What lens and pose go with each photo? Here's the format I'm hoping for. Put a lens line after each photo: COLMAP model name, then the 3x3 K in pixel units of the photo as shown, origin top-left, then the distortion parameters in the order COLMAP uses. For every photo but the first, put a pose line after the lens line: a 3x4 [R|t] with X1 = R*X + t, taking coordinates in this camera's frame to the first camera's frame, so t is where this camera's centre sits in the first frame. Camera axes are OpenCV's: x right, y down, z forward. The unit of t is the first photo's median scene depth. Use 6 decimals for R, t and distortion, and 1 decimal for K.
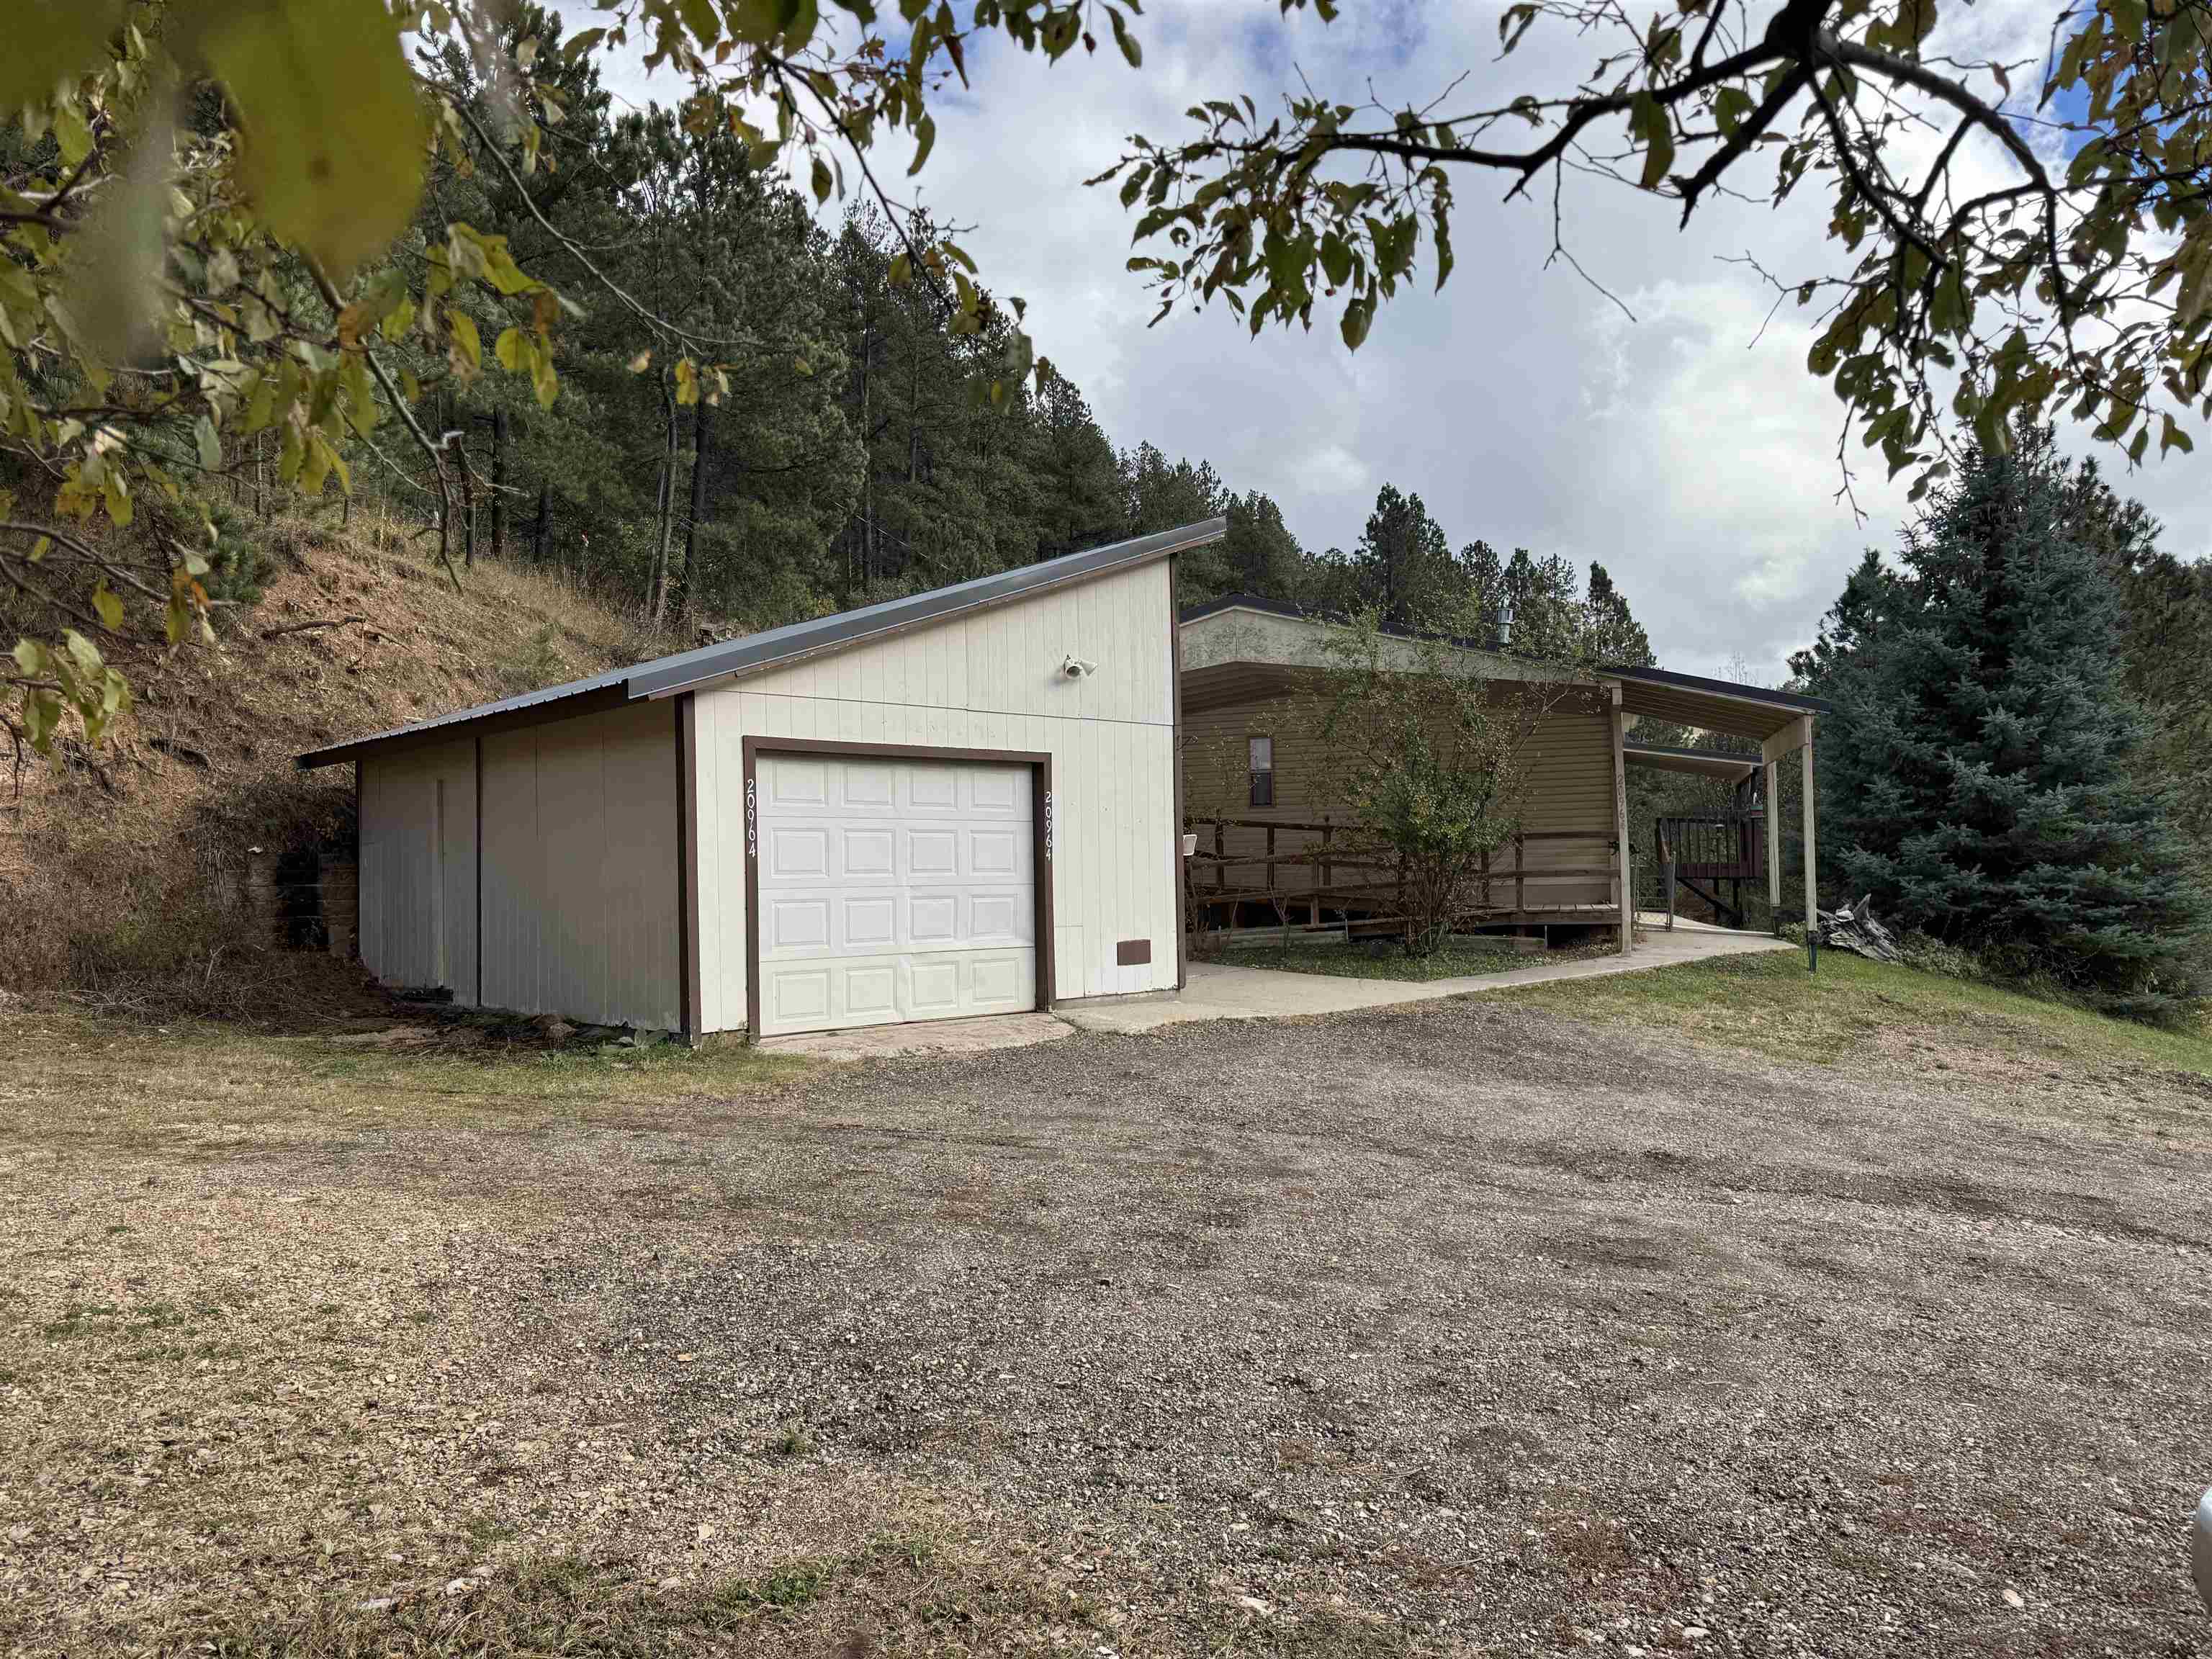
lens RADIAL K [[1542.7, 0, 1111.6], [0, 1542.7, 834.1], [0, 0, 1]] dist [0.127834, -0.210288]
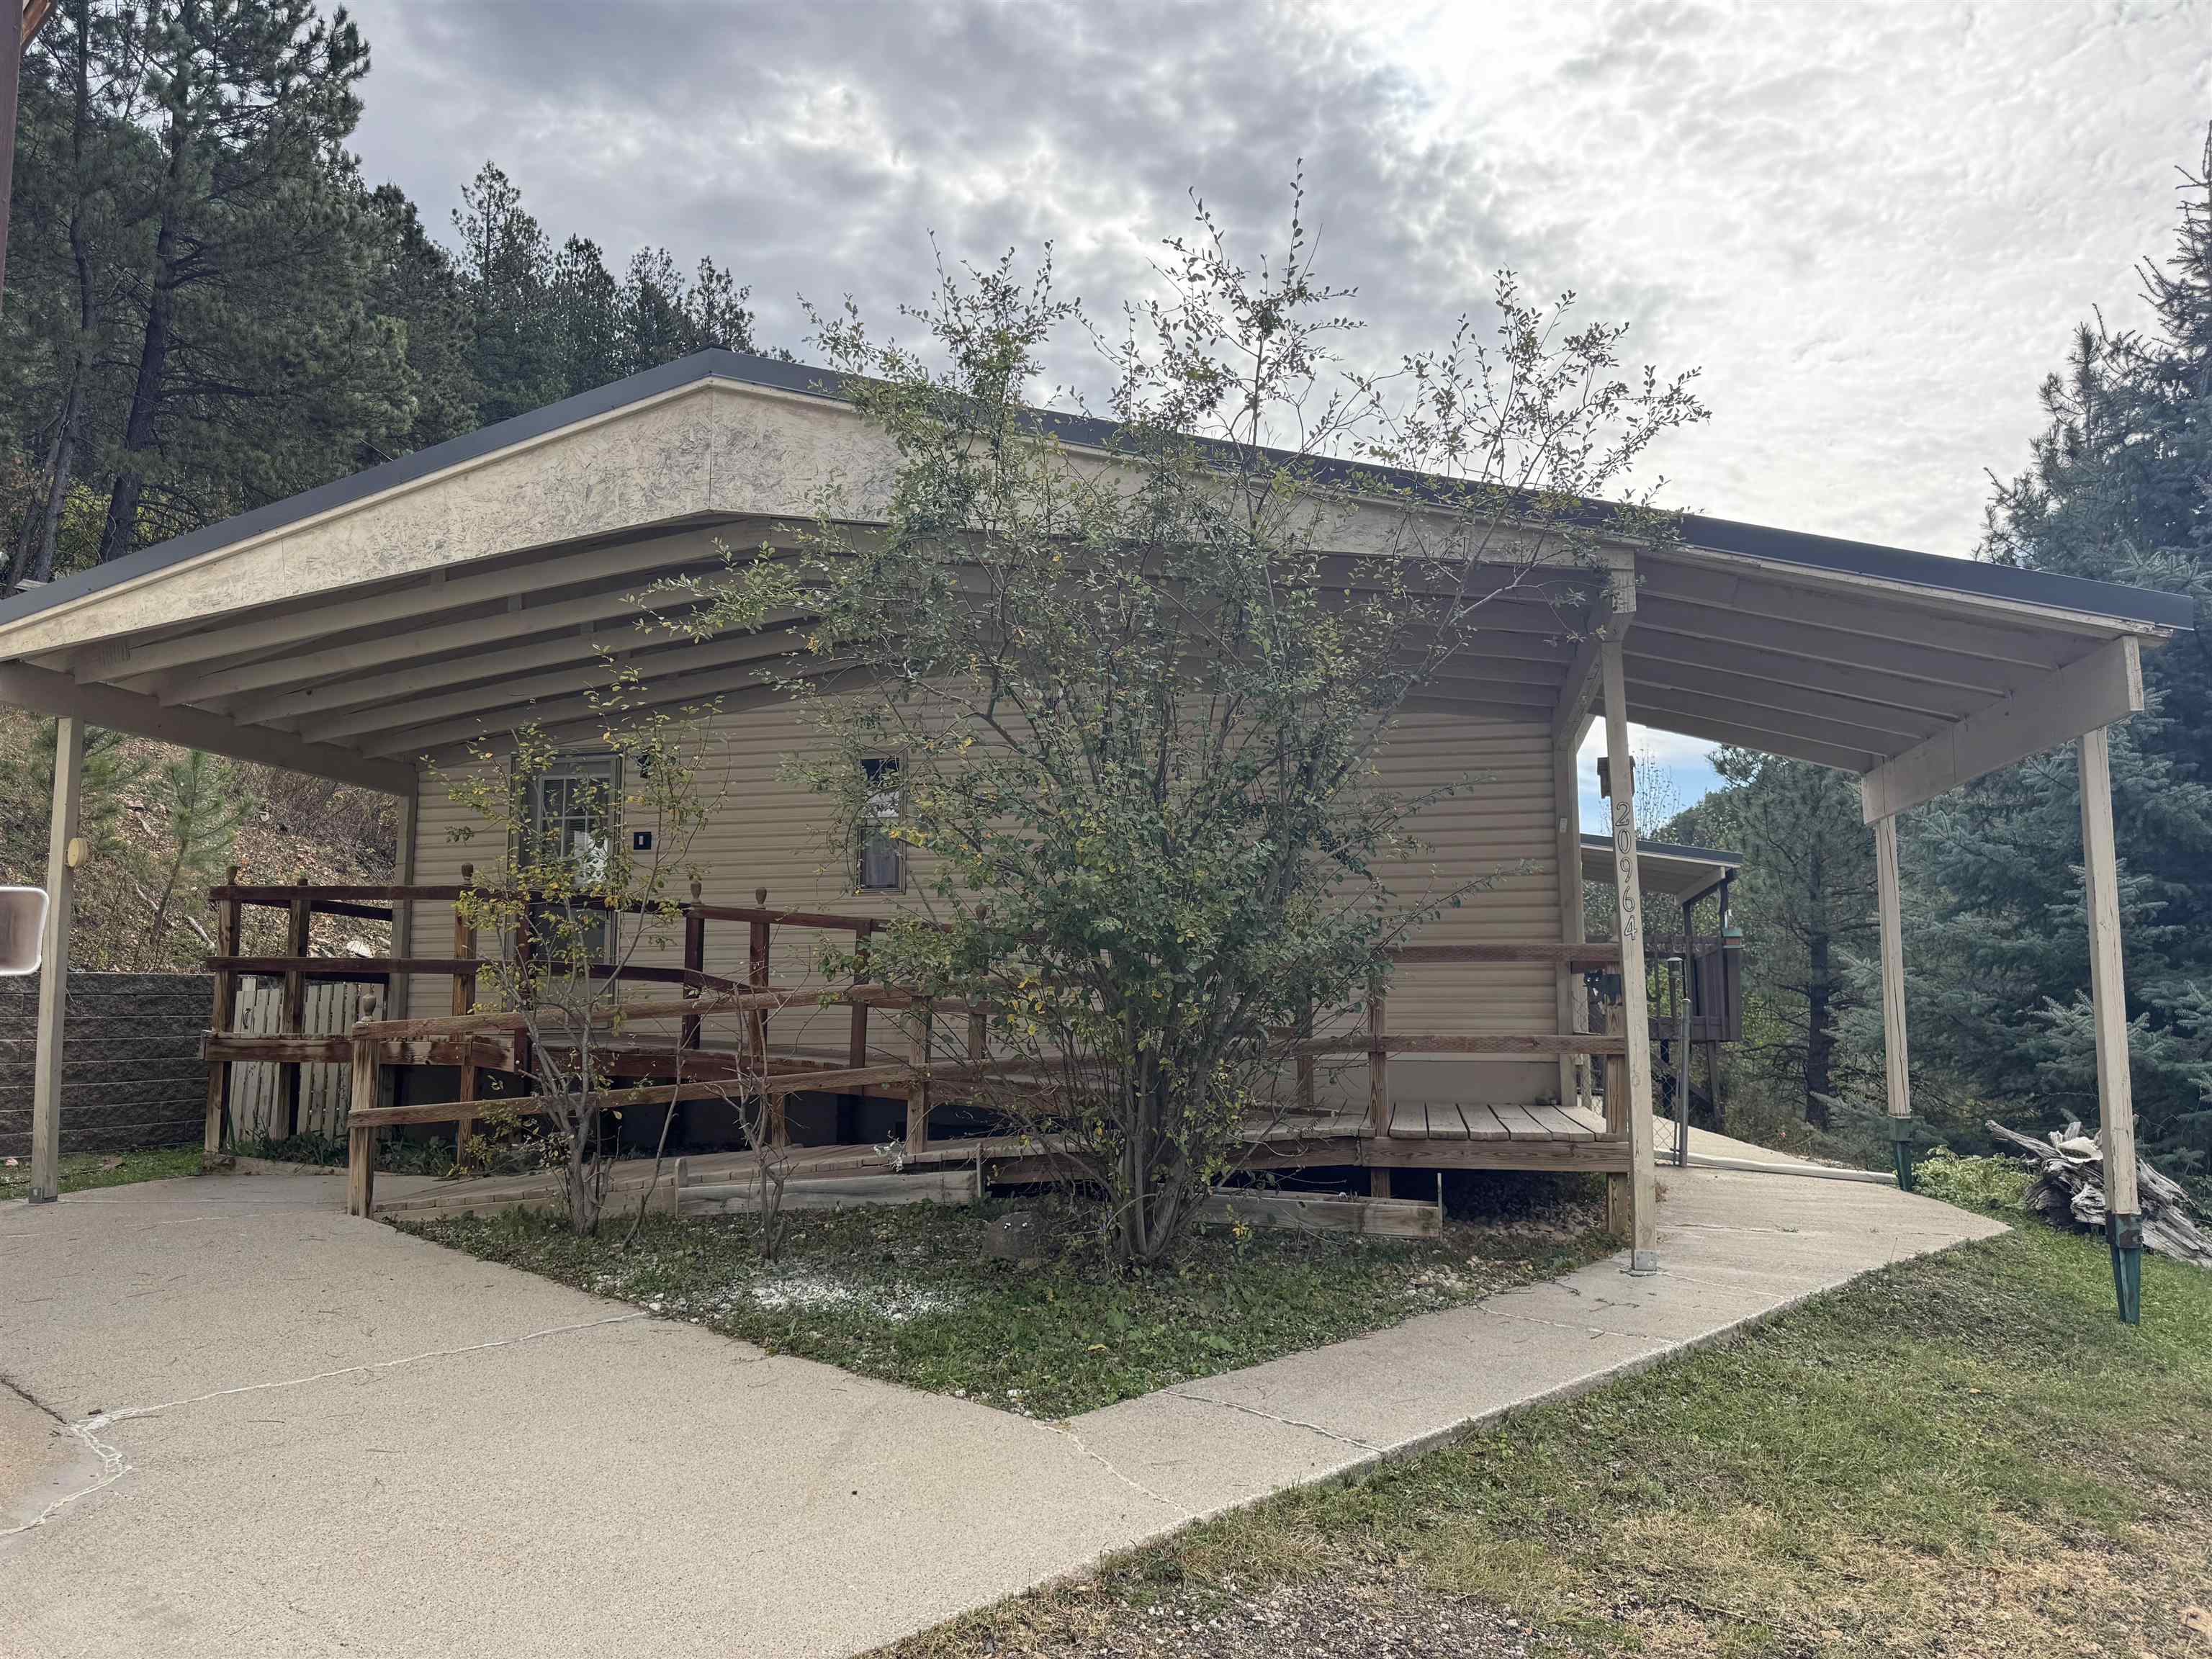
lens RADIAL K [[1542.7, 0, 1111.6], [0, 1542.7, 834.1], [0, 0, 1]] dist [0.127834, -0.210288]
pose [[0.995197, 0.030301, 0.093089, 0.192347], [-0.022425, 0.996170, -0.084512, 0.005516], [-0.095294, 0.082018, 0.992065, 0.801005]]
